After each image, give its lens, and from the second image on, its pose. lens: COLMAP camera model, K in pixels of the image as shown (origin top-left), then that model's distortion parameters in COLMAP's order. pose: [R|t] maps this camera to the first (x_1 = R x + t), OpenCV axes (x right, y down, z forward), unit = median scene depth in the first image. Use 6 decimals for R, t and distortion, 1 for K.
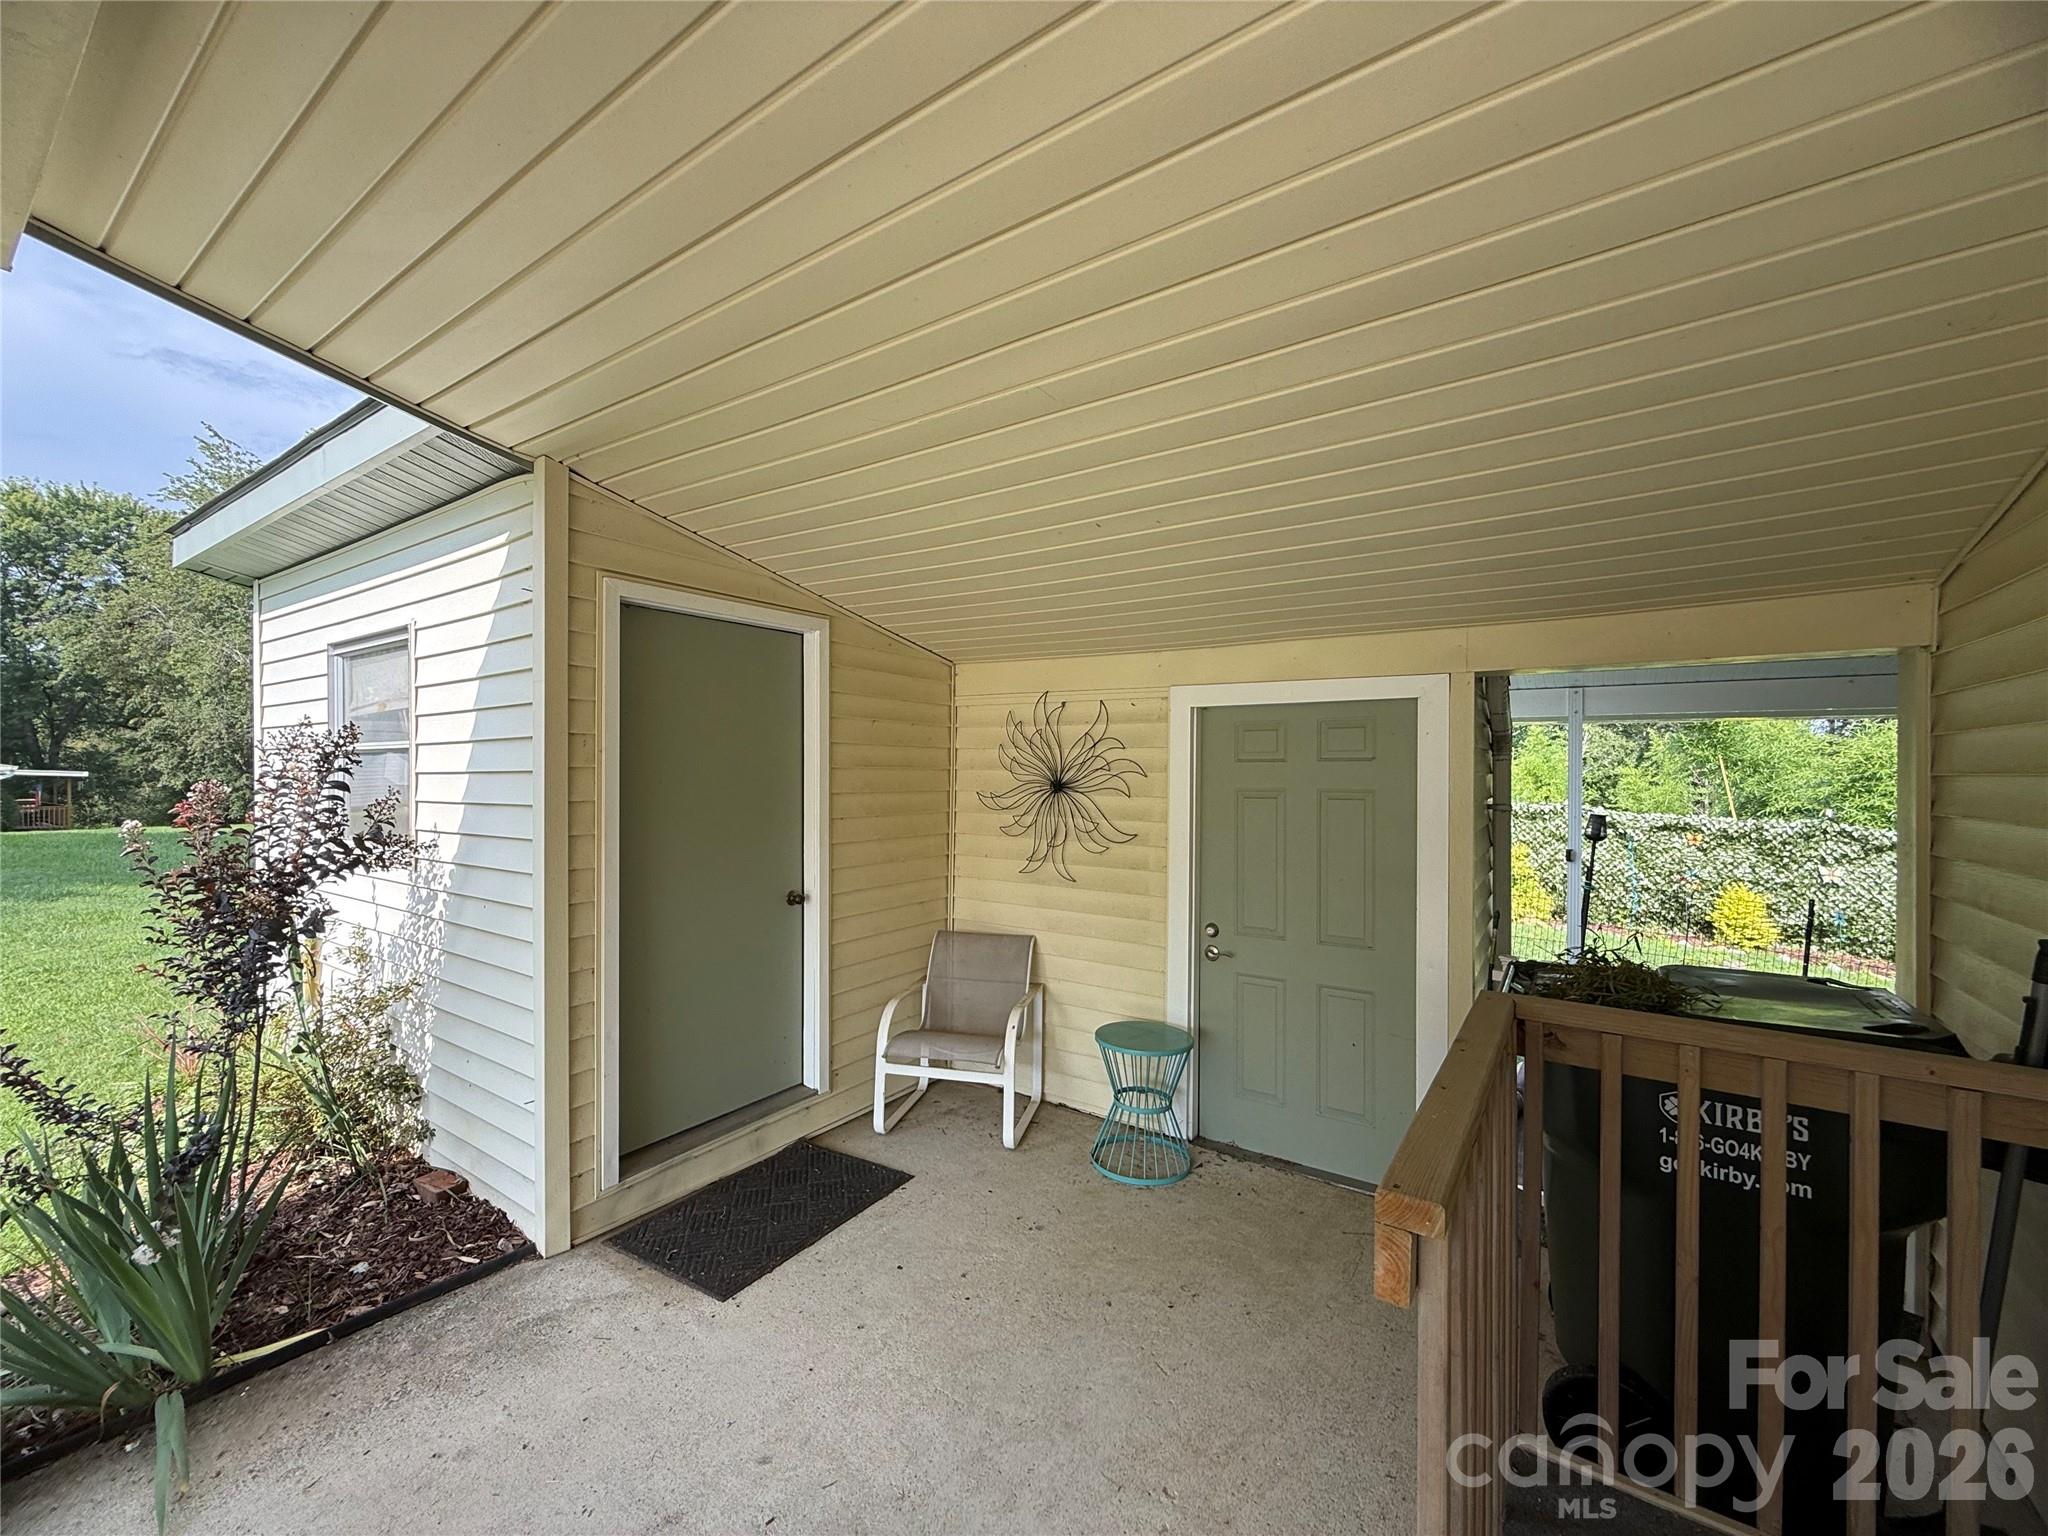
lens RADIAL K [[817.3, 0, 1020.8], [0, 817.3, 767.4], [0, 0, 1]] dist [0.000896, 0.000094]
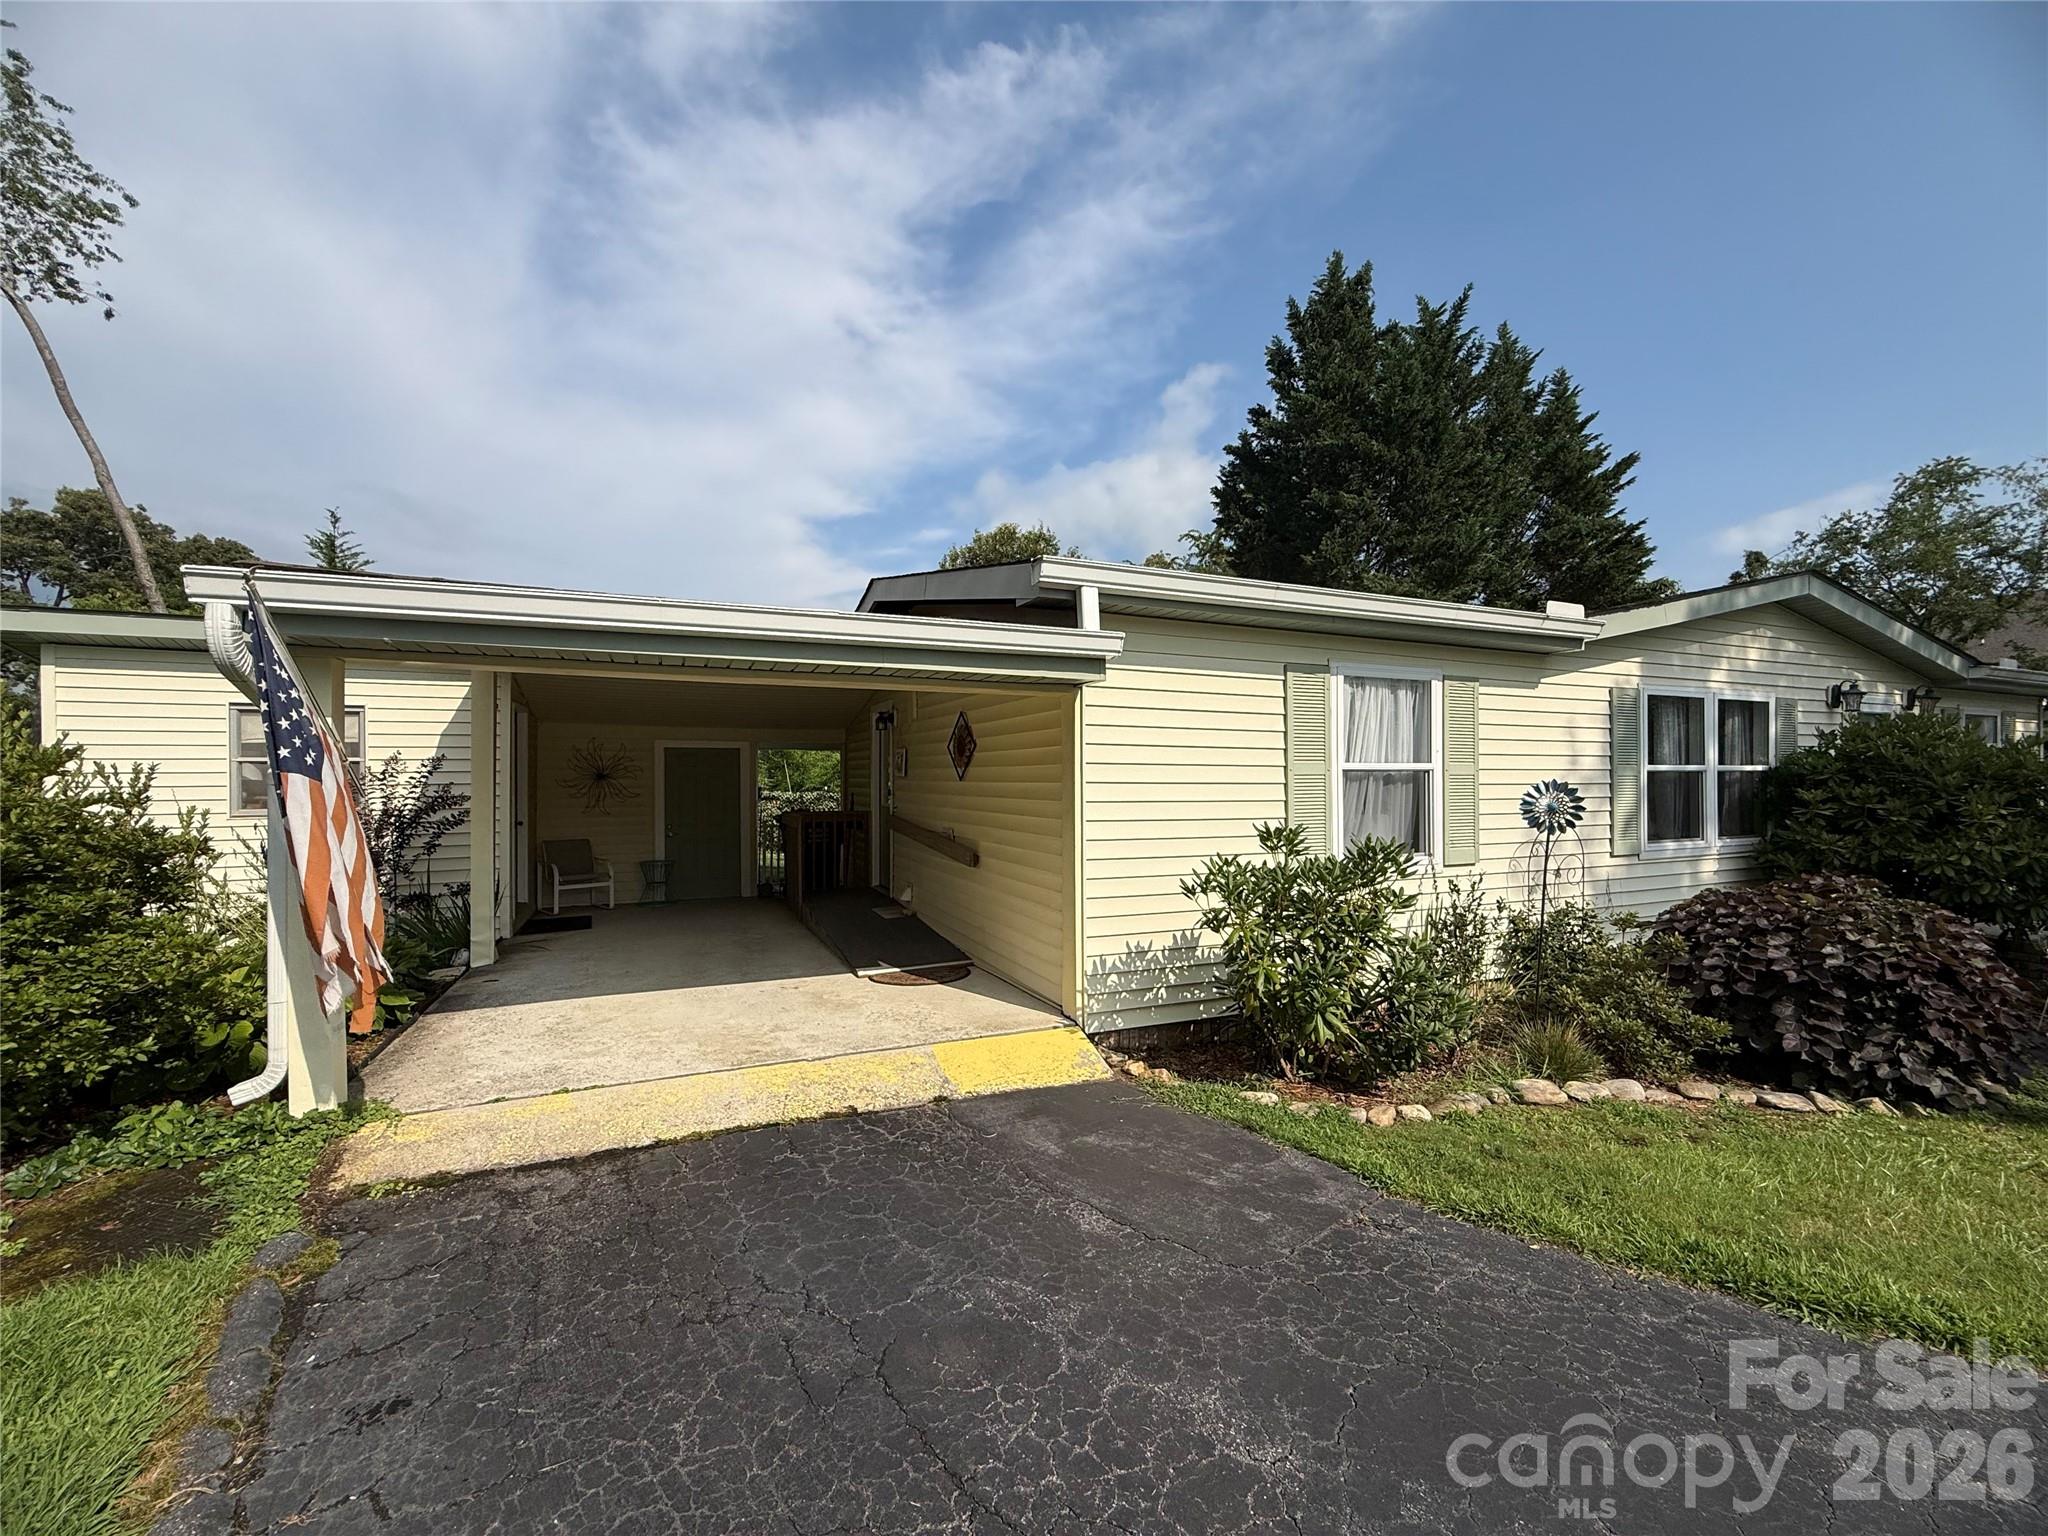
lens RADIAL K [[817.3, 0, 1020.8], [0, 817.3, 767.4], [0, 0, 1]] dist [0.000896, 0.000094]
pose [[0.523707, -0.004430, 0.851887, -1.463732], [0.004049, 0.999988, 0.002712, -0.006494], [-0.851889, 0.002029, 0.523719, -1.437223]]
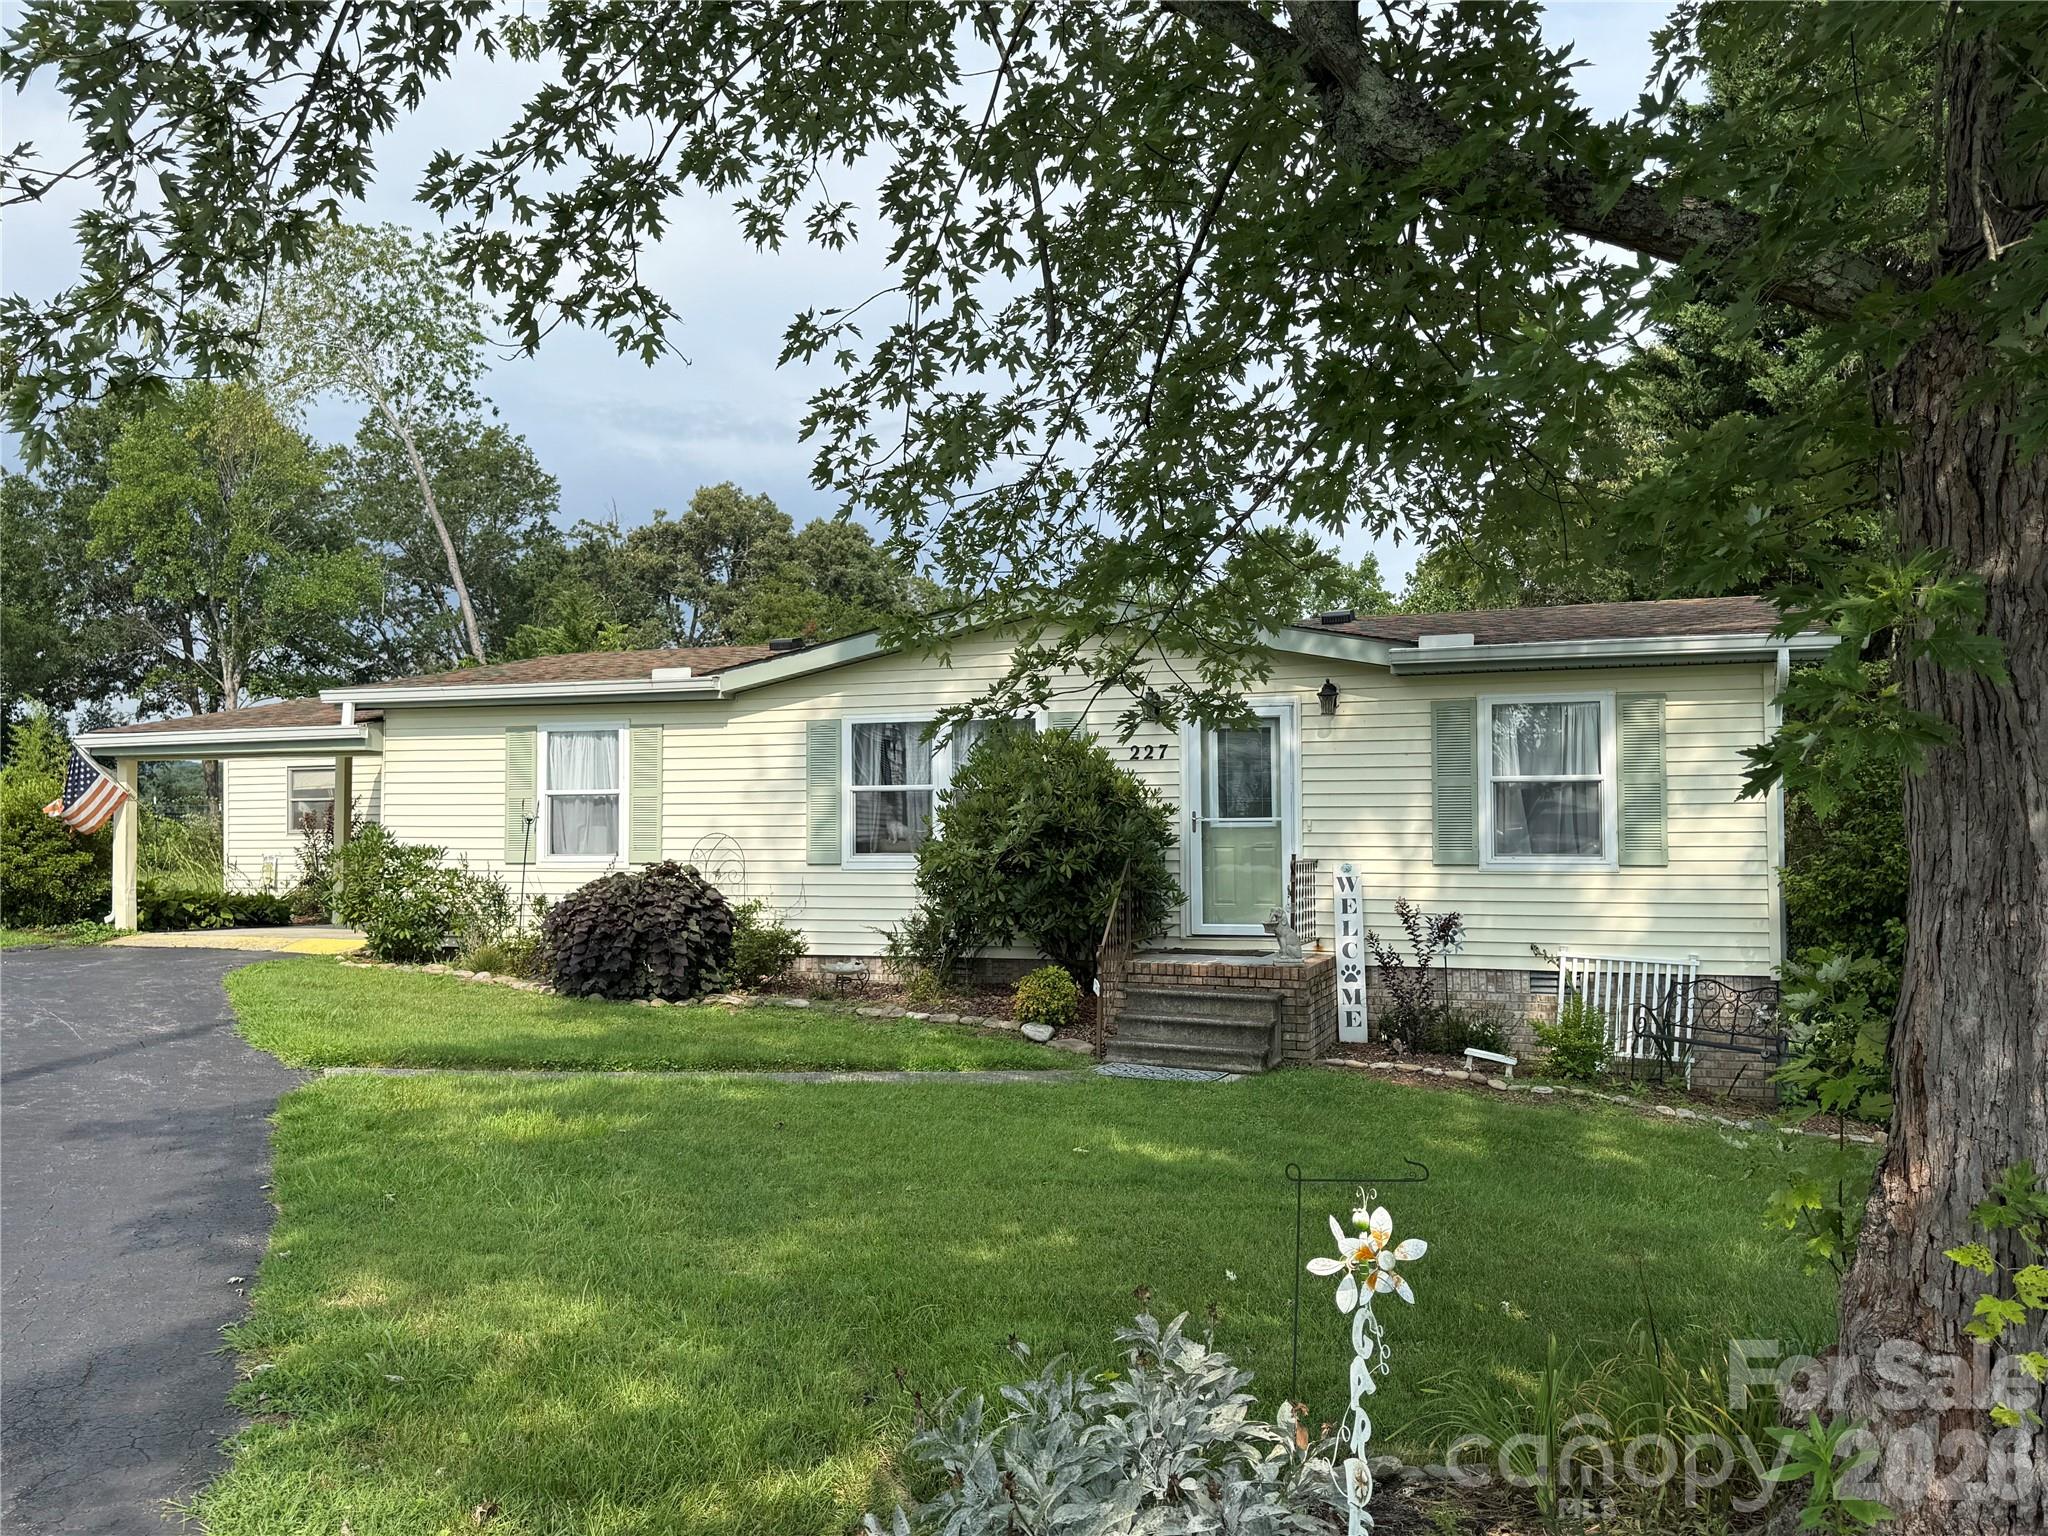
lens RADIAL K [[1634.2, 0, 1030.7], [0, 1634.2, 756.7], [0, 0, 1]] dist [0.157852, -0.289847]
pose [[0.959557, -0.005852, 0.281453, 0.052630], [0.016647, 0.999214, -0.035979, 0.080293], [-0.281021, 0.039209, 0.958900, -5.617351]]
